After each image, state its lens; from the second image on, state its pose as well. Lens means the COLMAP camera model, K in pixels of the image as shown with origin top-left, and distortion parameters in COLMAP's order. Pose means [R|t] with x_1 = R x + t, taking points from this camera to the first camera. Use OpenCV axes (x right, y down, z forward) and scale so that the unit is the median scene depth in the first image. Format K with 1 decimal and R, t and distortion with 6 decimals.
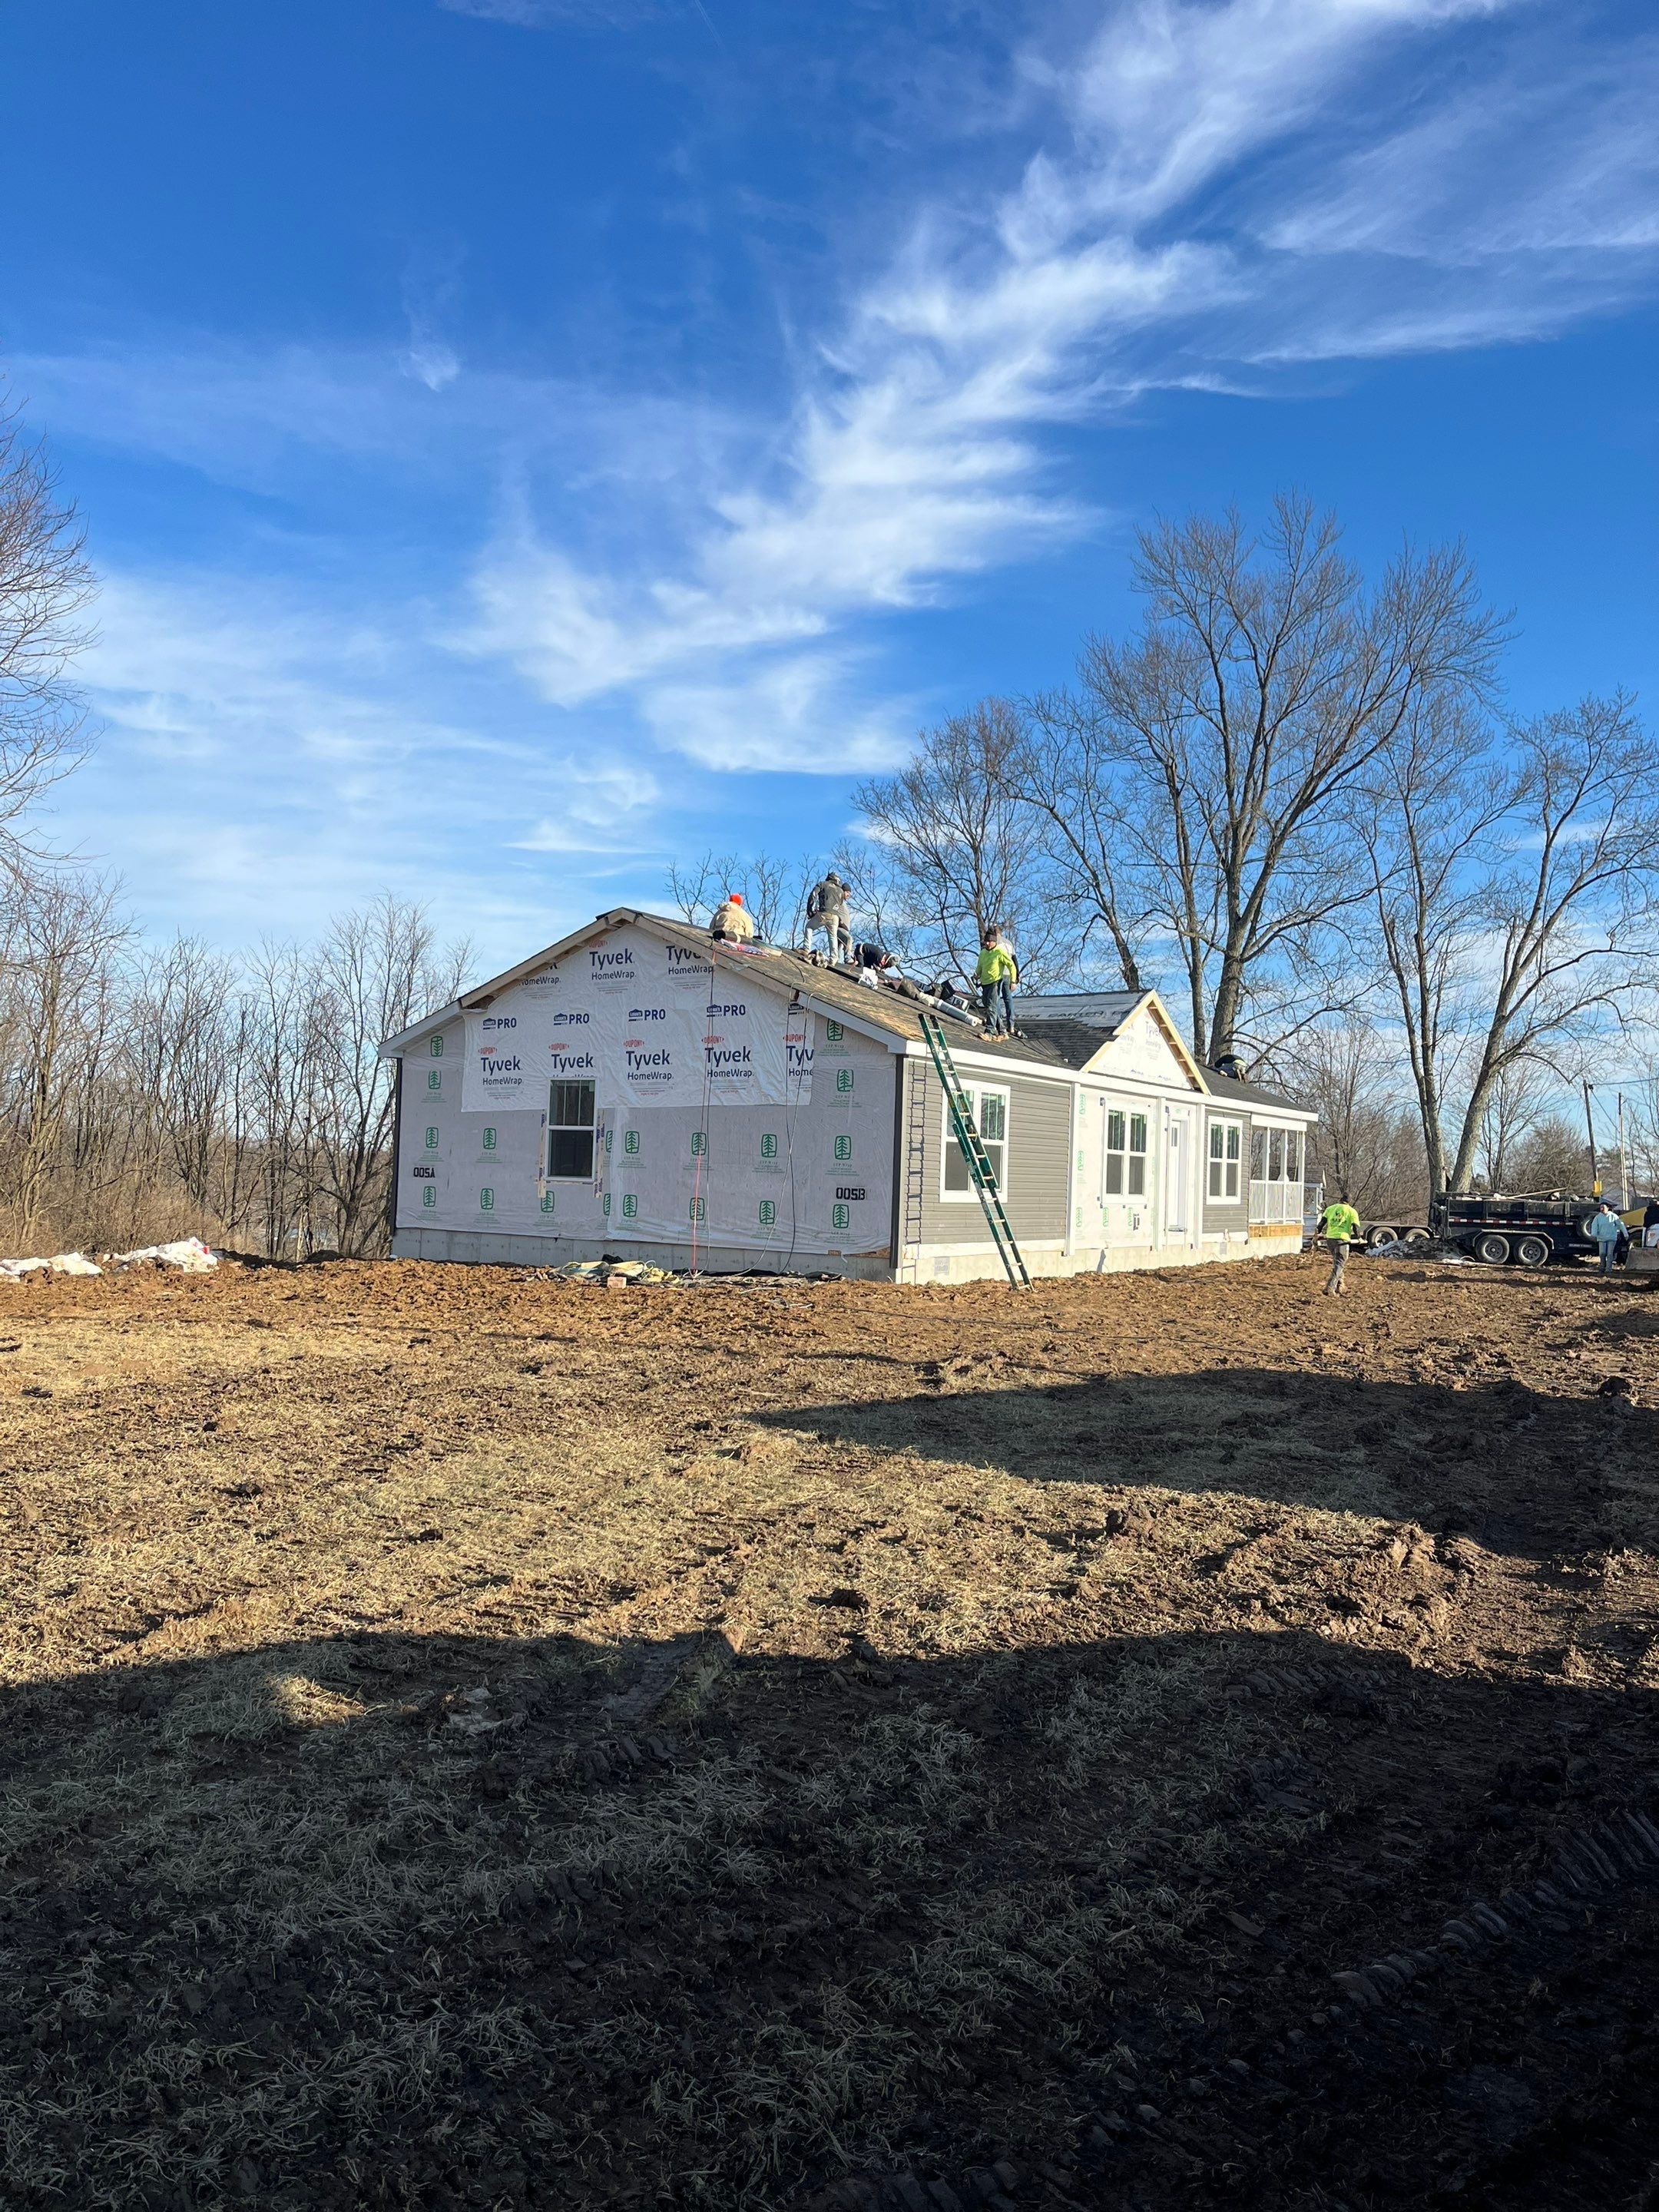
lens RADIAL K [[1711.7, 0, 837.5], [0, 1711.7, 1108.5], [0, 0, 1]] dist [0.015020, 0.004480]
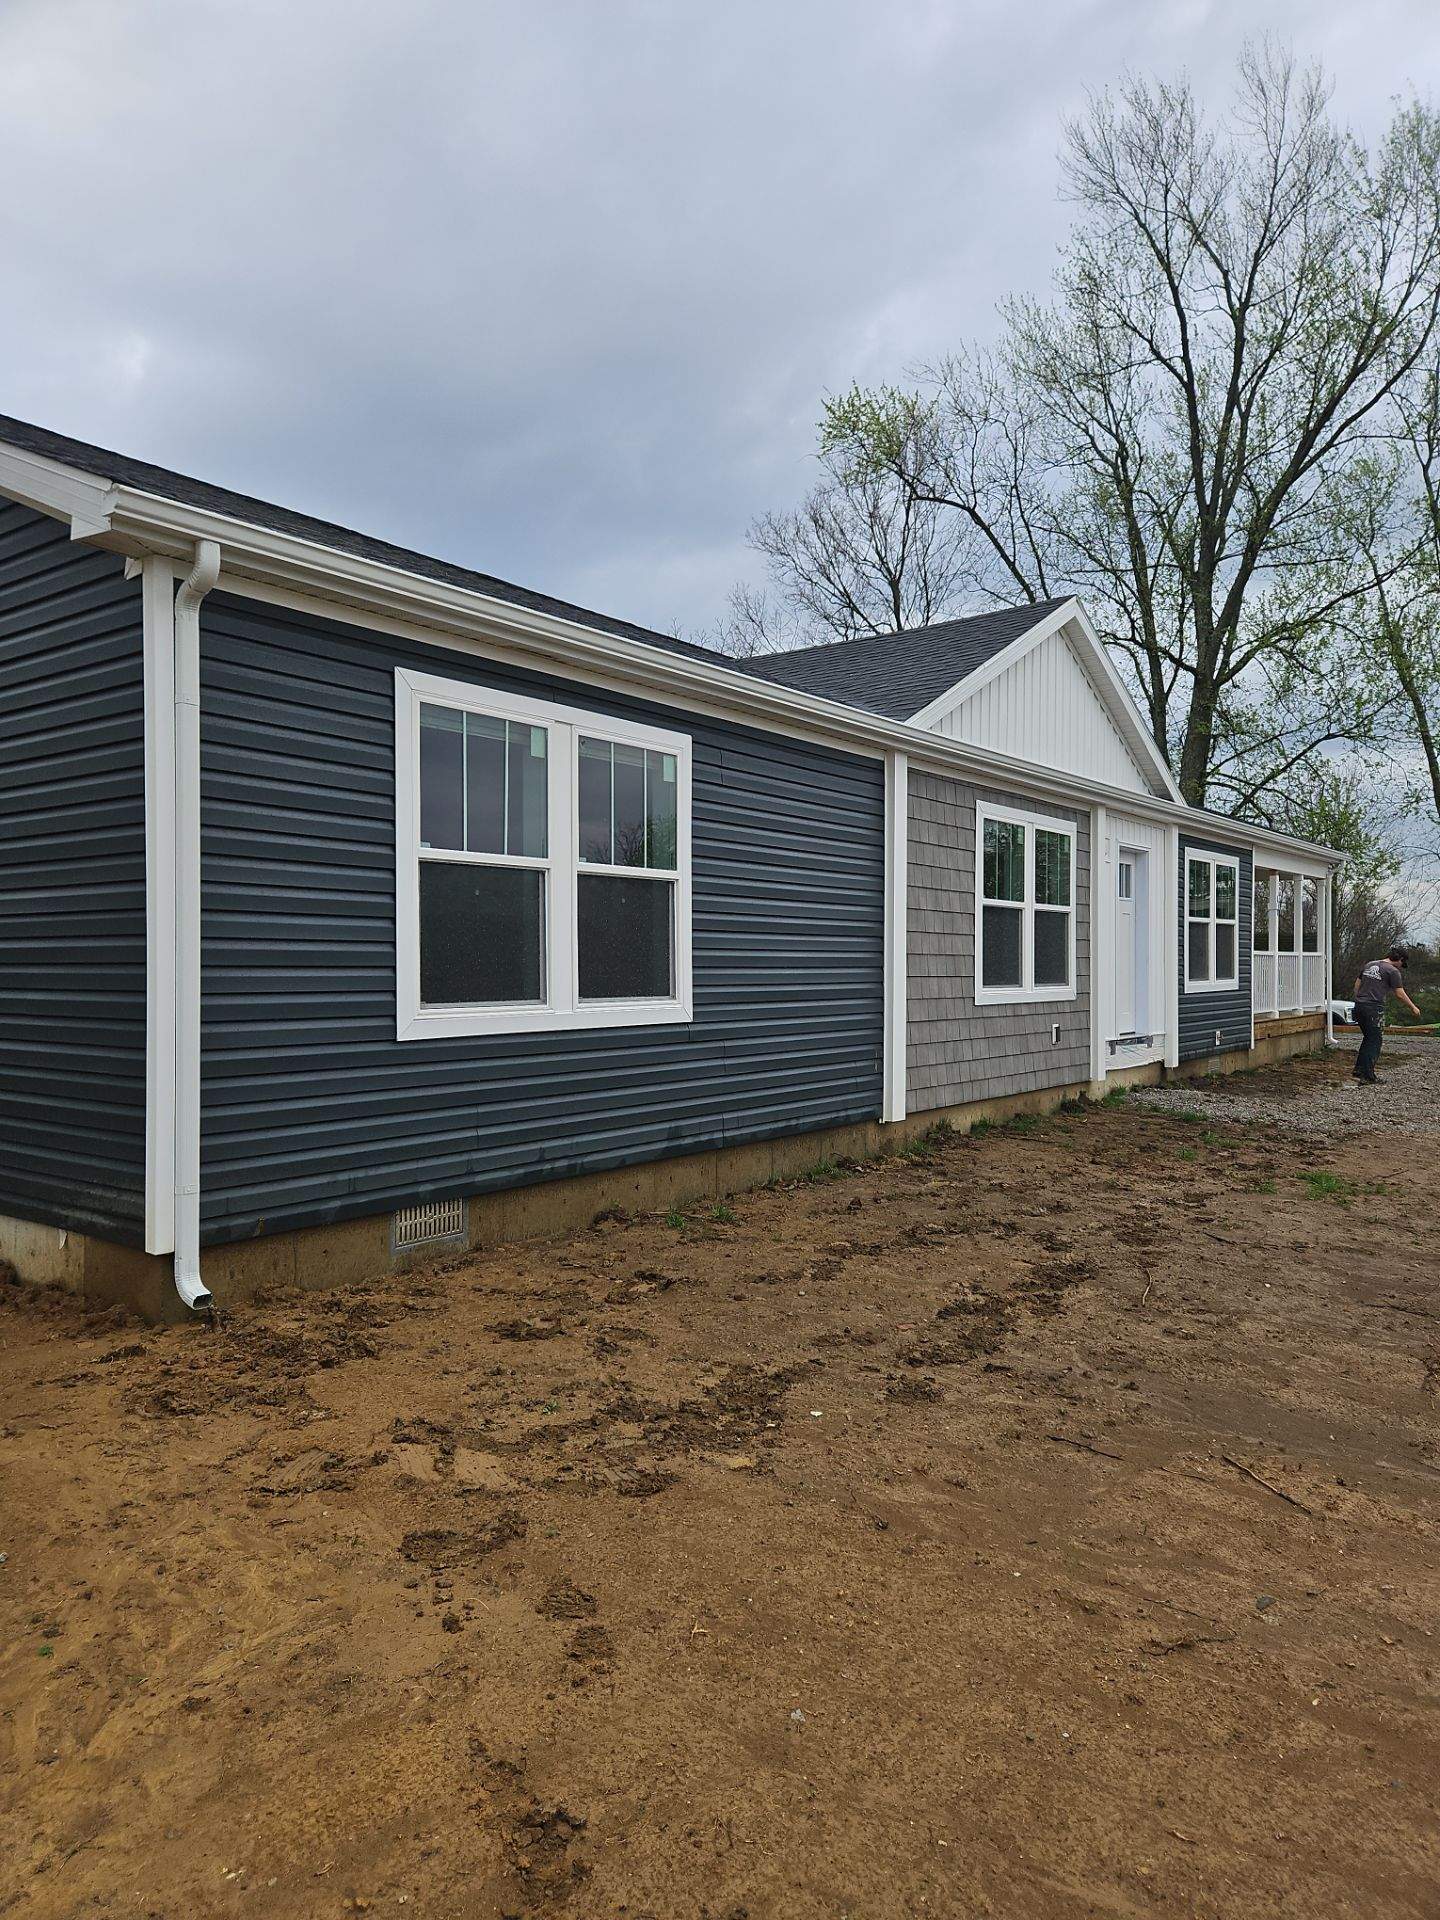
lens RADIAL K [[1302.1, 0, 717.1], [0, 1302.1, 966.1], [0, 0, 1]] dist [0.022173, 0.000706]
pose [[0.991600, -0.035660, -0.124334, 0.076760], [0.040250, 0.998590, 0.034607, 0.016886], [0.122924, -0.039320, 0.991637, 0.366987]]
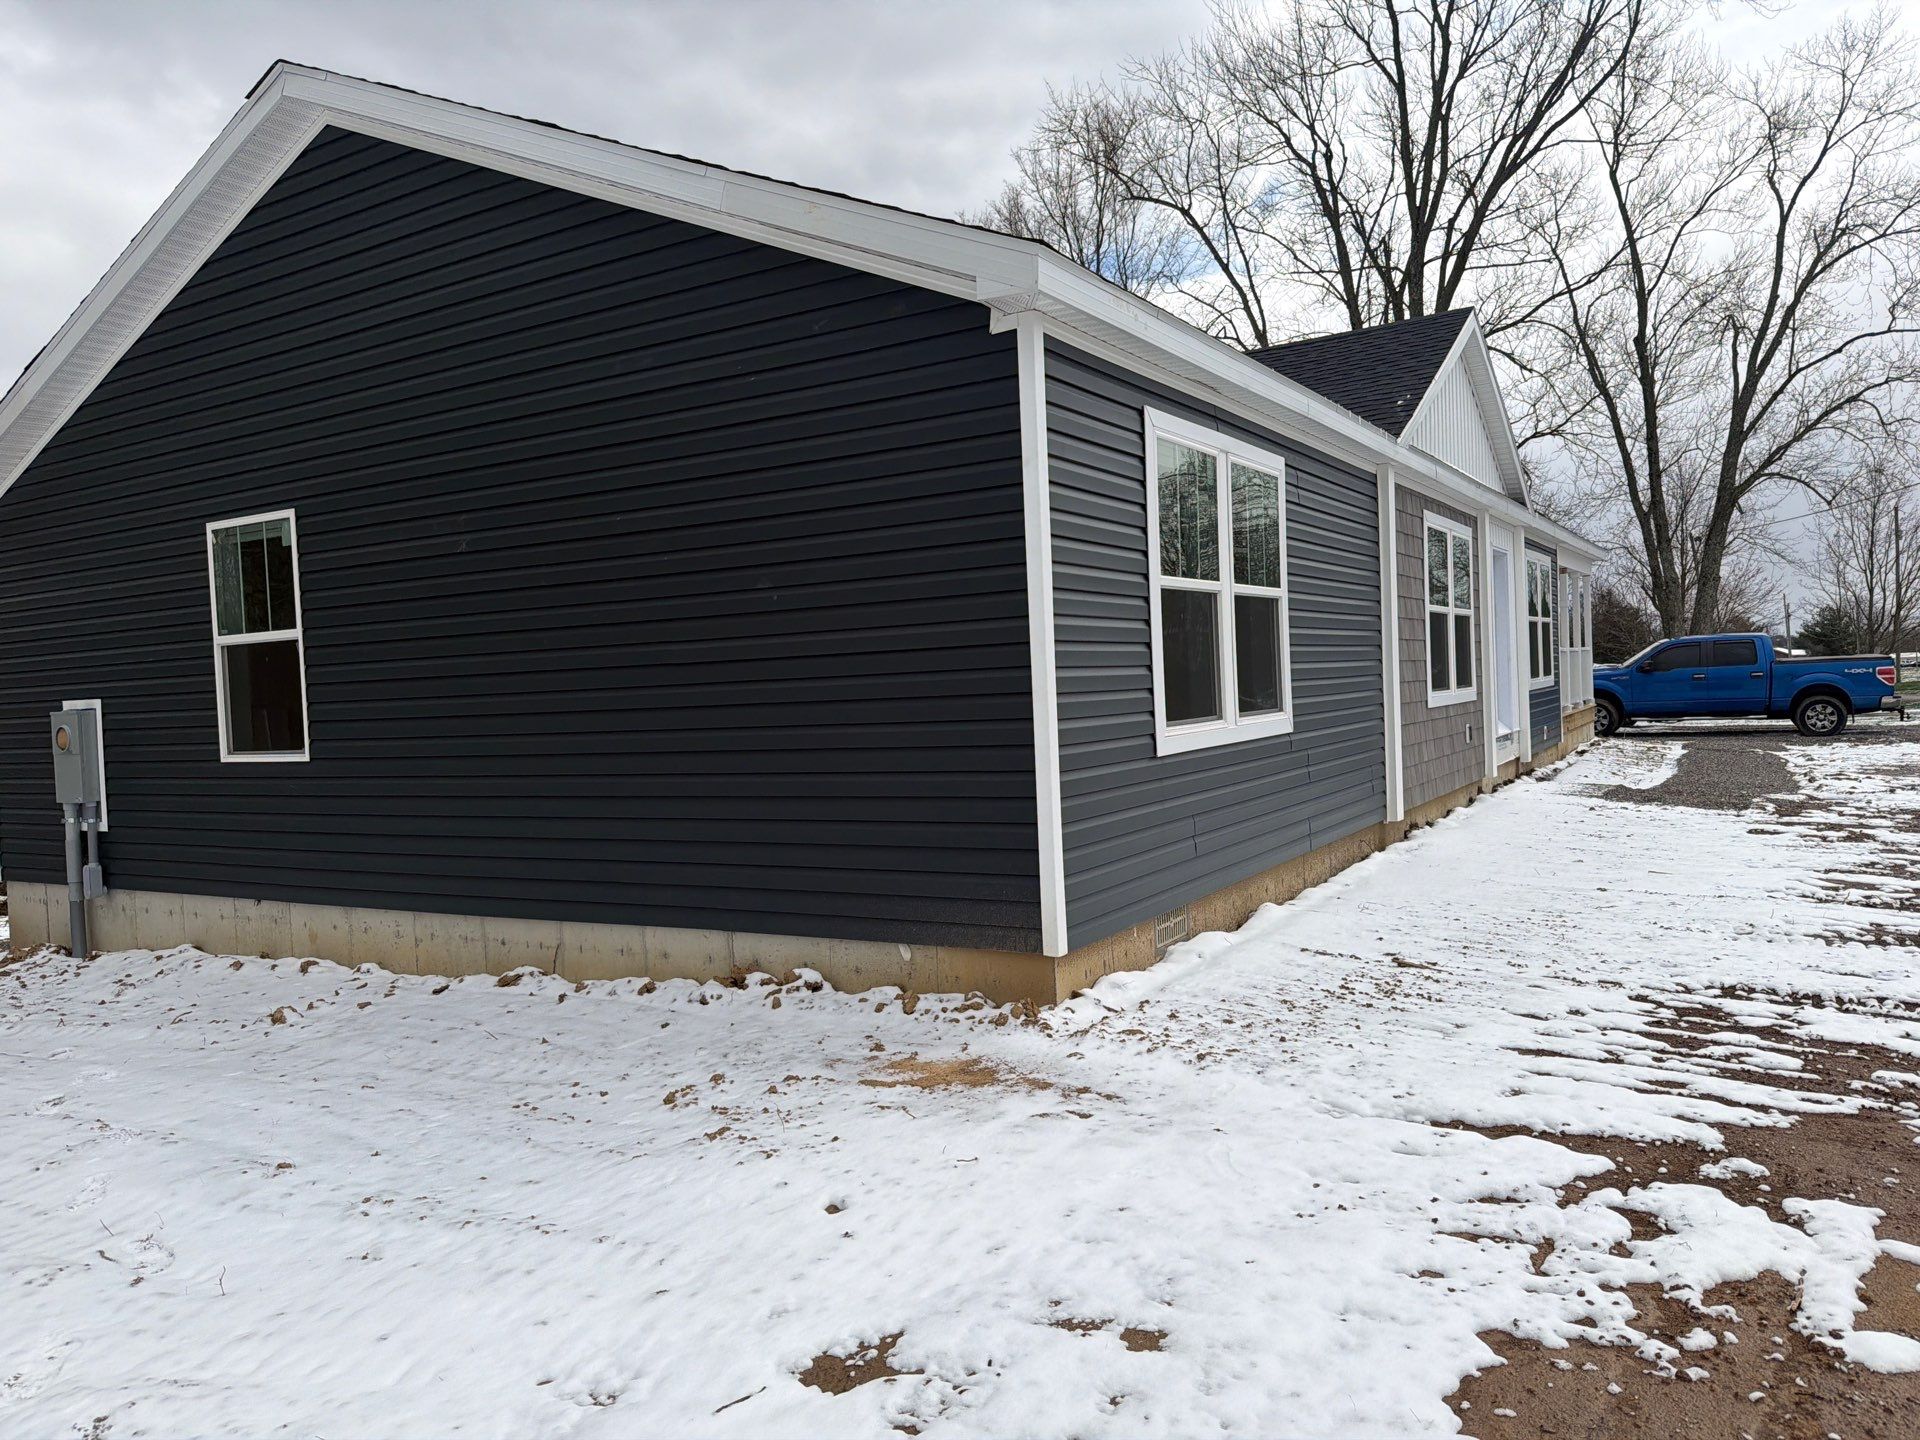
lens RADIAL K [[1378.5, 0, 949.2], [0, 1378.5, 721.8], [0, 0, 1]] dist [0.015846, -0.005388]
pose [[0.996900, -0.078475, -0.005607, -0.000223], [0.078675, 0.994558, 0.068305, 0.011313], [0.000217, -0.068534, 0.997649, 0.344445]]
